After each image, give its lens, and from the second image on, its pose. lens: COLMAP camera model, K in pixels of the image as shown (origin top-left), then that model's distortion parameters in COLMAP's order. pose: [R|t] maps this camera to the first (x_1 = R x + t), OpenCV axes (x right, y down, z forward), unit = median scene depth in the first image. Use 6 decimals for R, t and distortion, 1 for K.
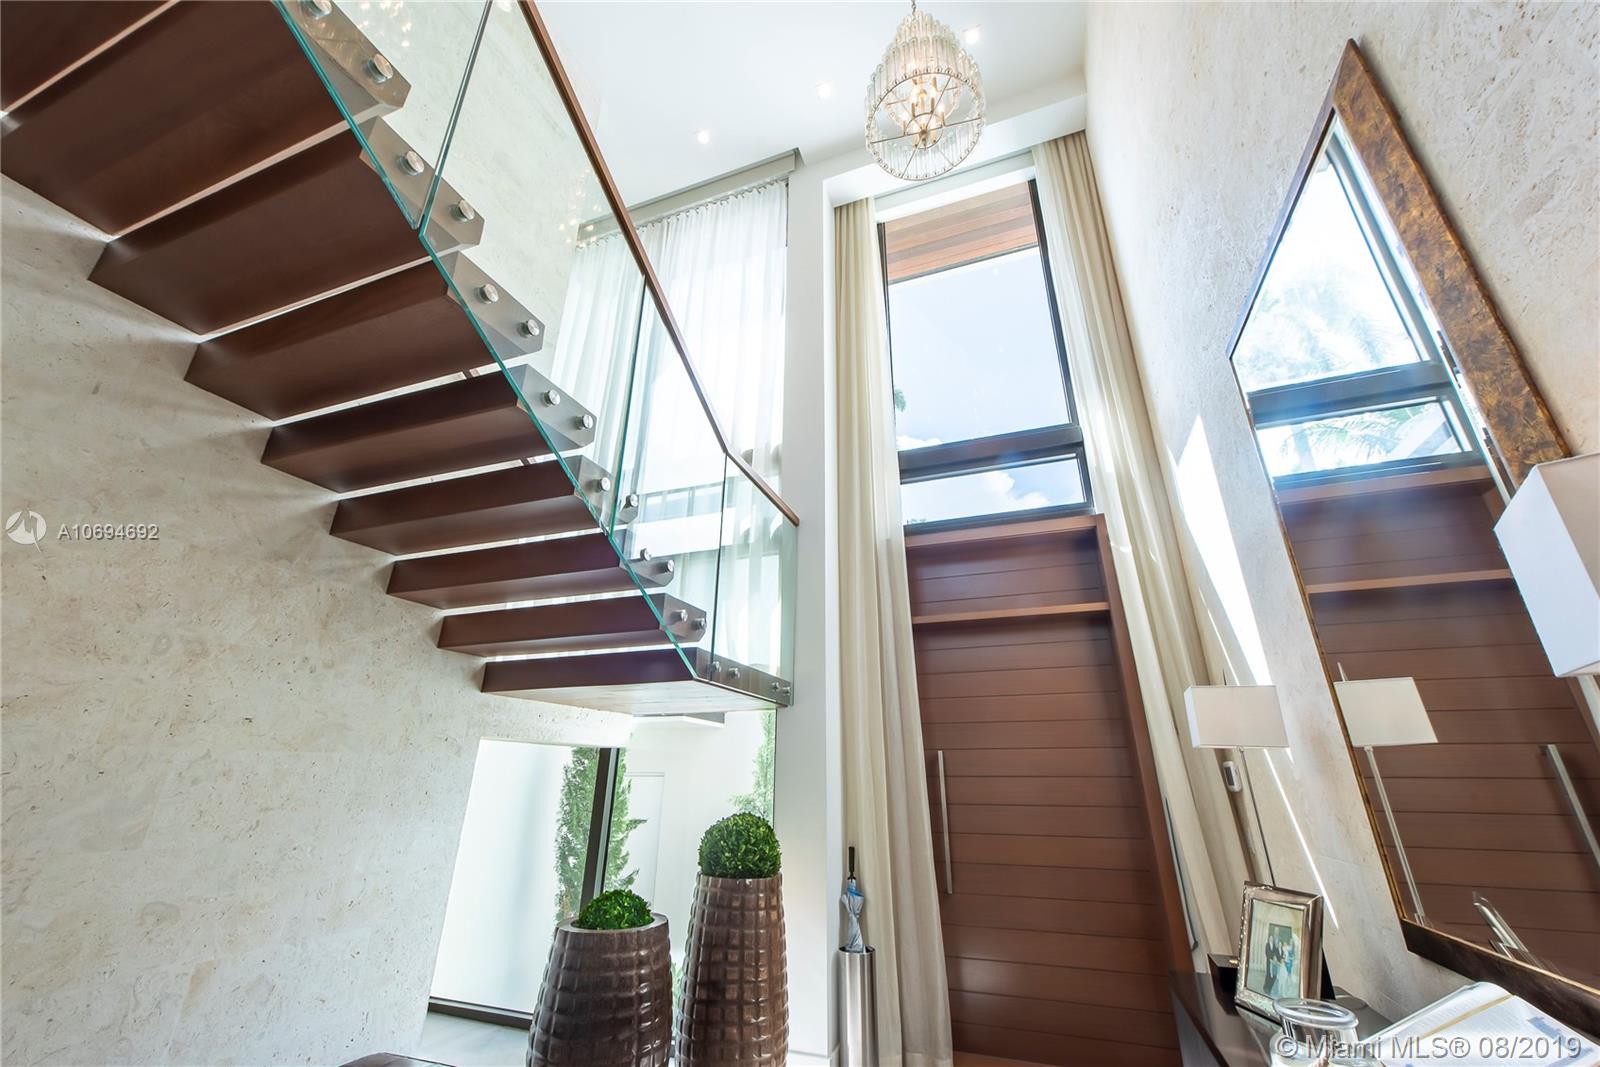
lens RADIAL K [[624.0, 0, 800.0], [0, 624.0, 533.5], [0, 0, 1]] dist [0.001056, 0.000083]
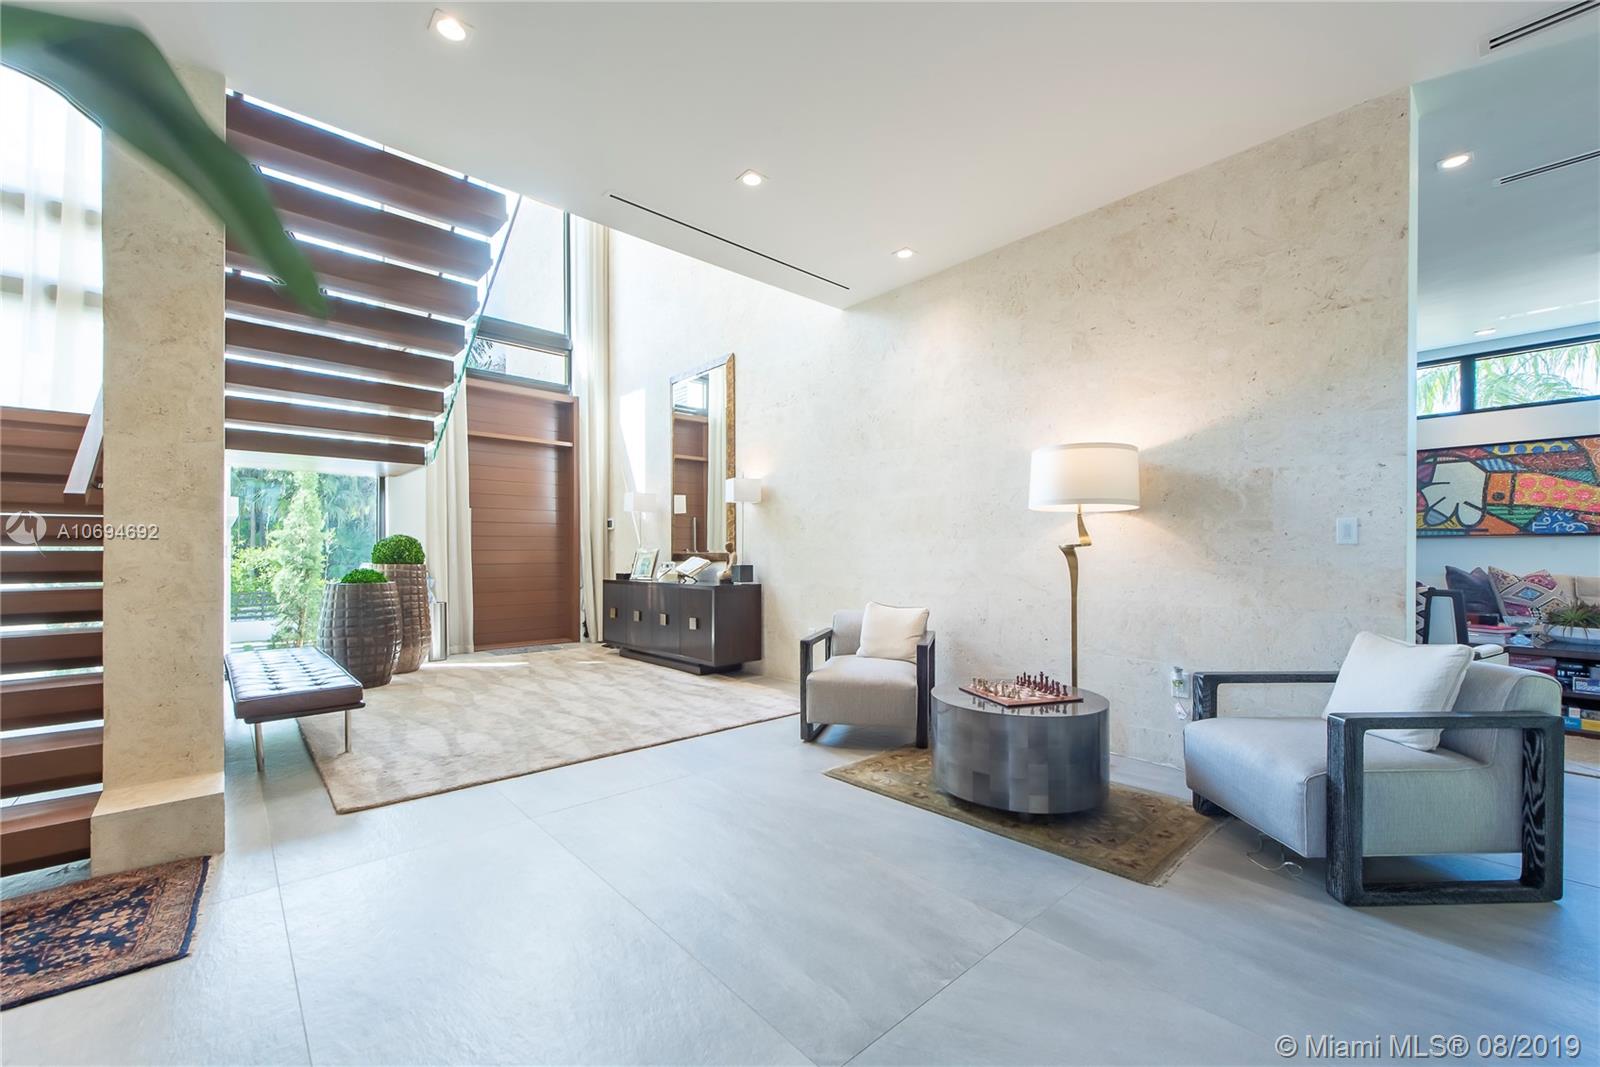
lens RADIAL K [[645.5, 0, 800.9], [0, 645.5, 559.5], [0, 0, 1]] dist [0.000164, -0.000010]
pose [[0.460210, -0.008254, 0.887772, -1.022242], [-0.327740, 0.927748, 0.178522, -0.155556], [-0.825102, -0.373116, 0.424254, -0.633583]]
